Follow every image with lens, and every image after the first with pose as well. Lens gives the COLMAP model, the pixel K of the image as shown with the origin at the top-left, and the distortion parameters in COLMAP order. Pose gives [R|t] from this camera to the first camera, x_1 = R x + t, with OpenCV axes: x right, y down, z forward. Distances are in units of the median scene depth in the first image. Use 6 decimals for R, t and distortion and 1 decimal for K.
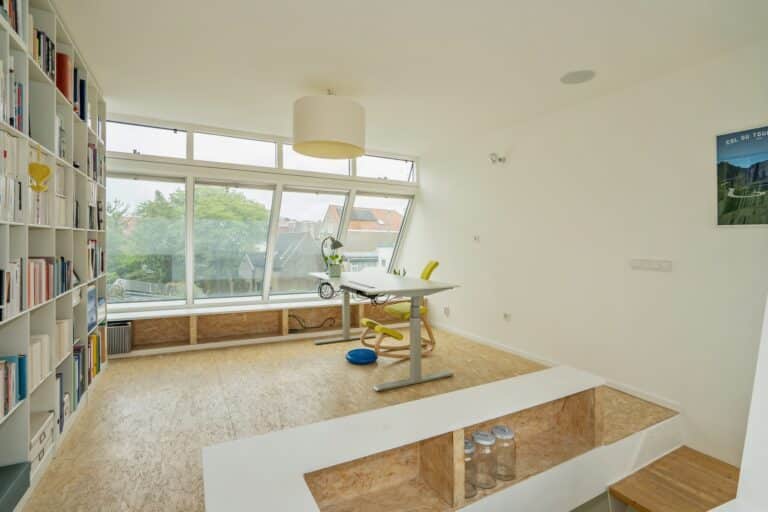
lens RADIAL K [[357.6, 0, 385.5], [0, 357.6, 242.9], [0, 0, 1]] dist [0.000538, 0.000191]
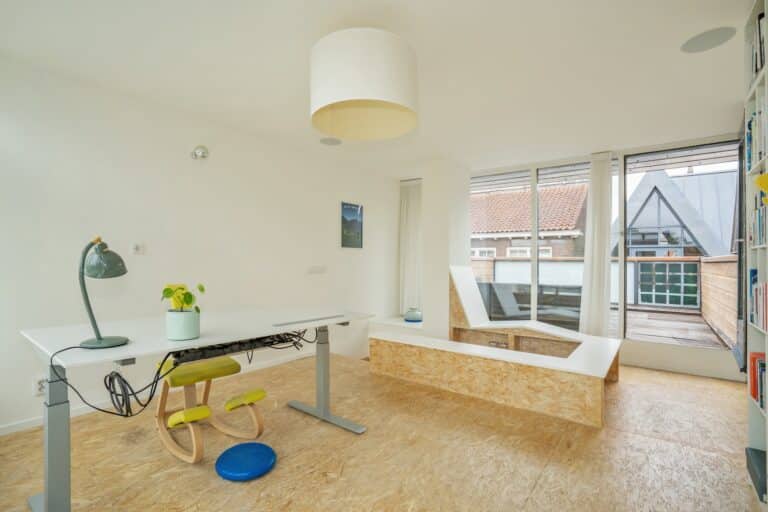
lens RADIAL K [[368.5, 0, 376.6], [0, 368.5, 260.9], [0, 0, 1]] dist [0.000164, 0.000086]
pose [[-0.394737, -0.010673, 0.918732, -1.035109], [-0.007975, 0.999935, 0.008190, 0.006763], [-0.918760, -0.004094, -0.394796, 1.647052]]
